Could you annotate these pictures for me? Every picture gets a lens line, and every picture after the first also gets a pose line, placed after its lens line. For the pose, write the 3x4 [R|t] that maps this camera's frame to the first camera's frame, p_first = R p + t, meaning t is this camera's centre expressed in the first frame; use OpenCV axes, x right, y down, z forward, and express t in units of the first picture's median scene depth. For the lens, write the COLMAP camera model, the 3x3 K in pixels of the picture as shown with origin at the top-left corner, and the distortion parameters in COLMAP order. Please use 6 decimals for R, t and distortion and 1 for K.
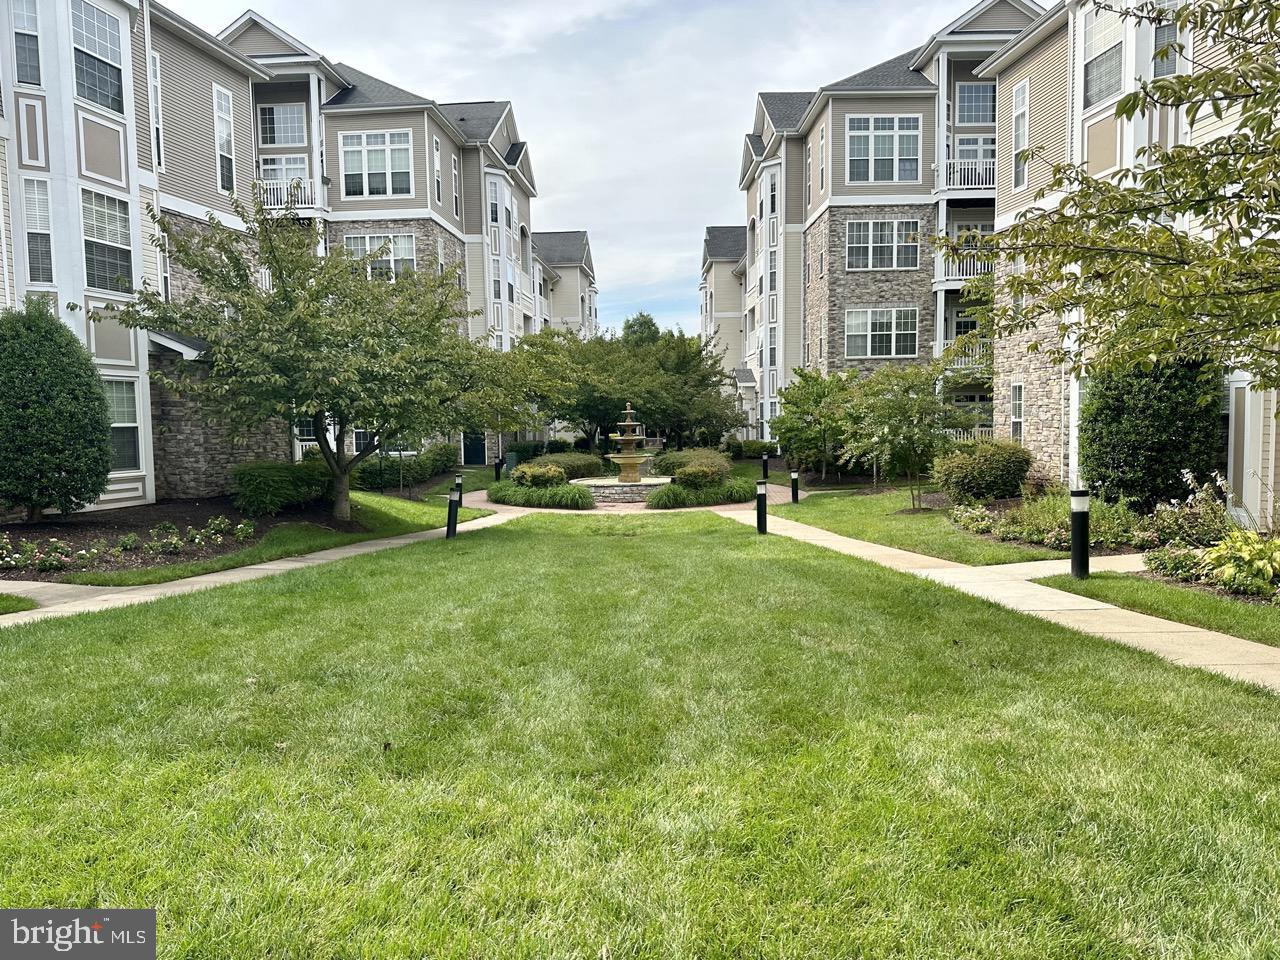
lens RADIAL K [[910.2, 0, 640.0], [0, 910.2, 480.0], [0, 0, 1]] dist [0.004610, -0.000507]
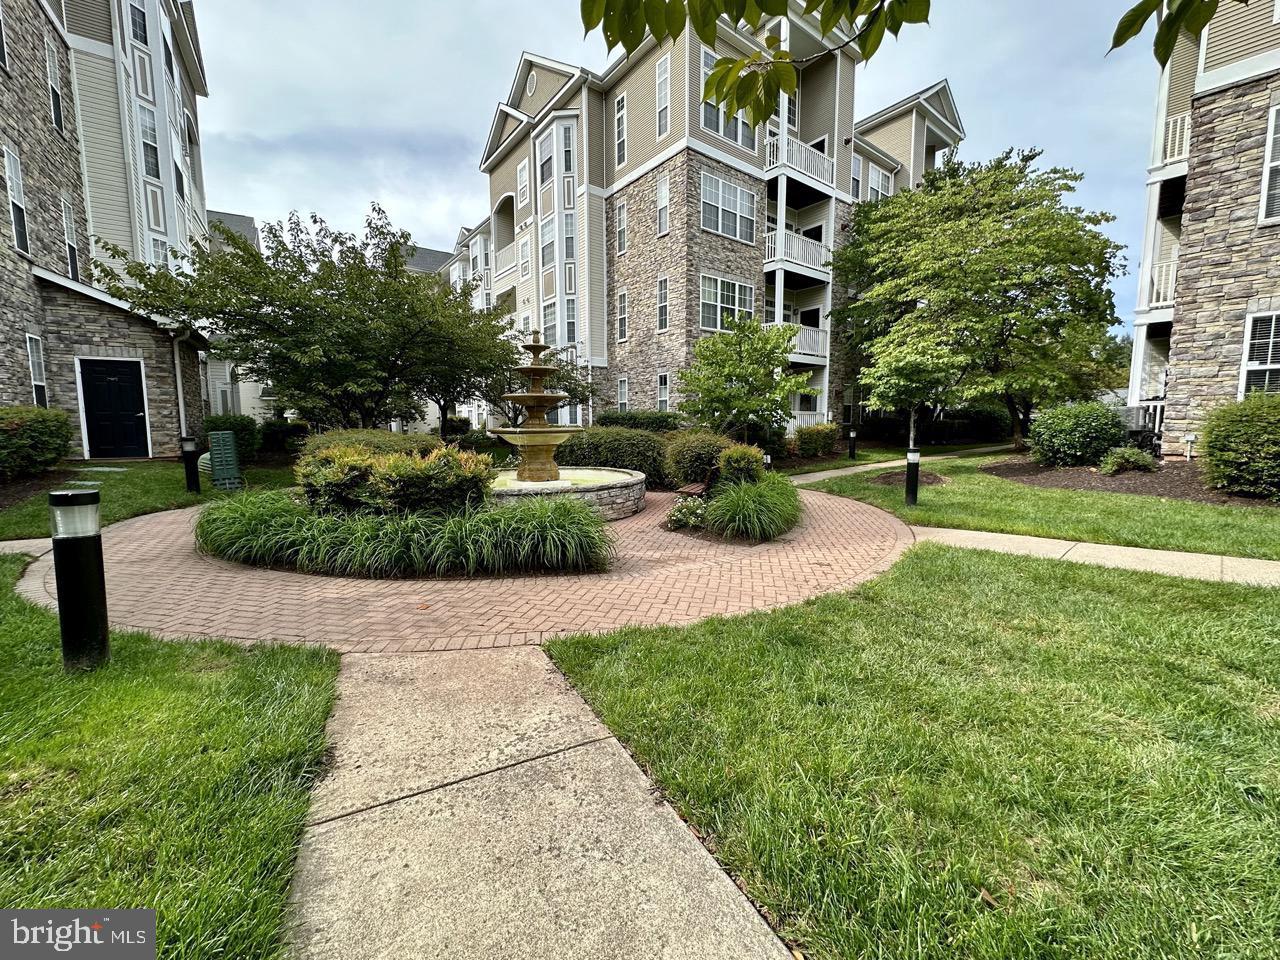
lens RADIAL K [[508.0, 0, 639.5], [0, 508.0, 472.7], [0, 0, 1]] dist [-0.000536, -0.000241]
pose [[0.803444, -0.037294, 0.594211, -0.123204], [0.027086, 0.999292, 0.026094, -0.006926], [-0.594764, -0.004870, 0.803886, 0.633517]]
